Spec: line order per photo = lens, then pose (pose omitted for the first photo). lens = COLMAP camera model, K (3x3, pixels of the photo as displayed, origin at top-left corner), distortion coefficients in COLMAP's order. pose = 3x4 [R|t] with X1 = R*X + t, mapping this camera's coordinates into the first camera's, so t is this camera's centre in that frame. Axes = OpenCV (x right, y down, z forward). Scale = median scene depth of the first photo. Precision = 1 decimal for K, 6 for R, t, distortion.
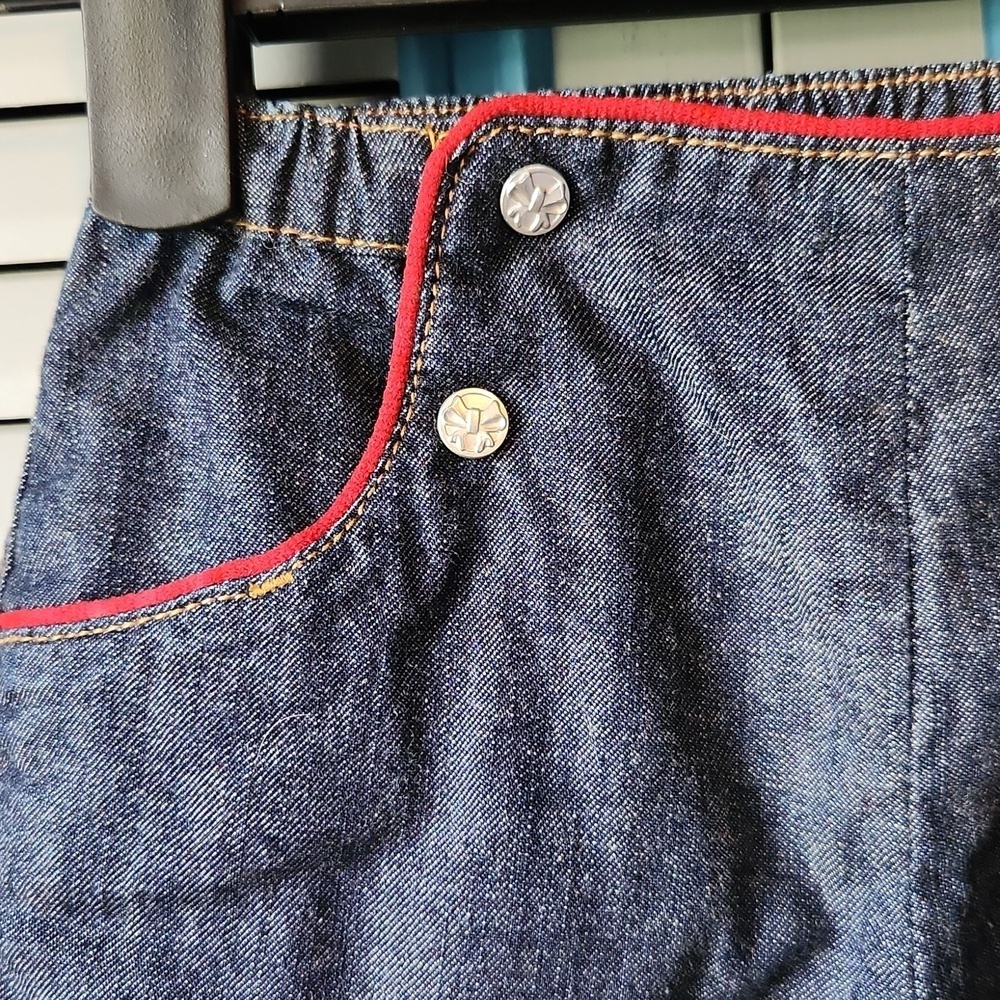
lens RADIAL K [[1422.4, 0, 494.3], [0, 1422.4, 497.0], [0, 0, 1]] dist [0.049182, 0.000000]
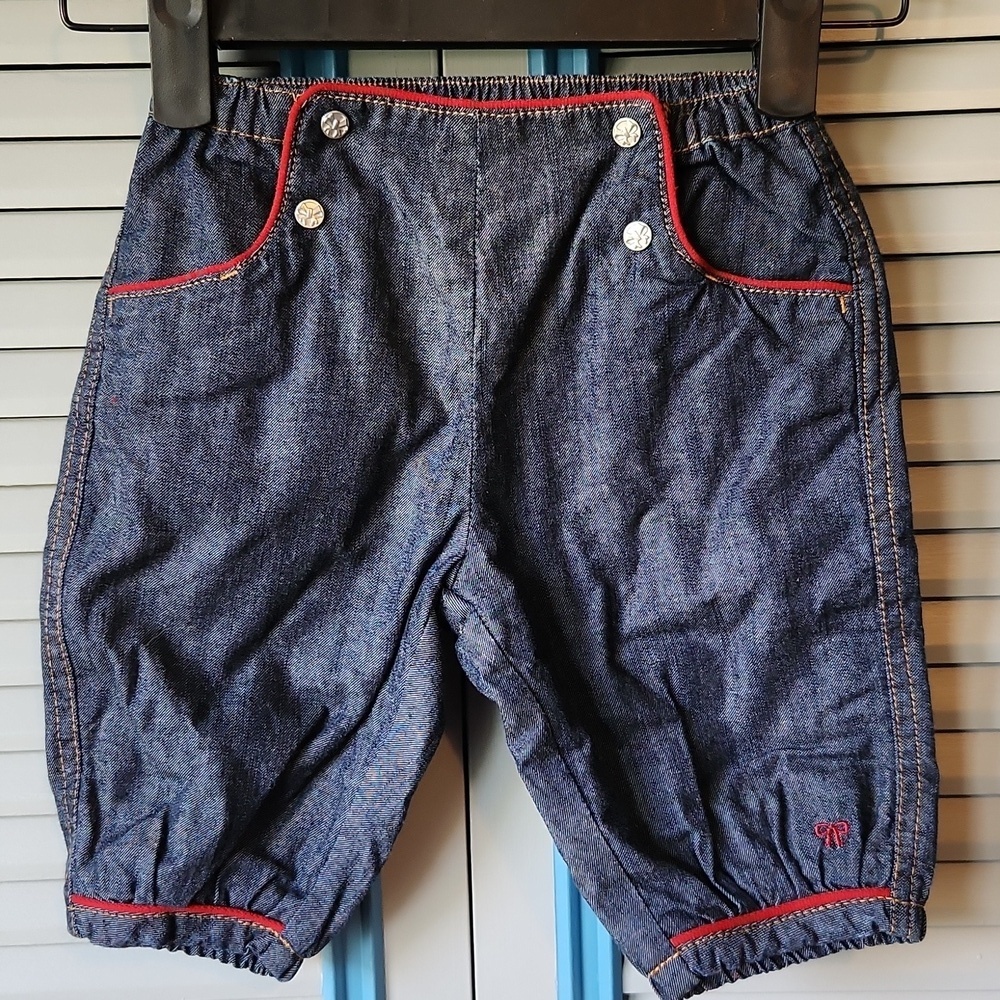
lens RADIAL K [[1422.4, 0, 513.9], [0, 1422.4, 513.4], [0, 0, 1]] dist [0.049182, 0.000000]
pose [[0.994614, 0.015427, 0.102494, 0.094972], [-0.027898, 0.992213, 0.121386, 0.158518], [-0.099824, -0.123592, 0.987299, -1.611132]]
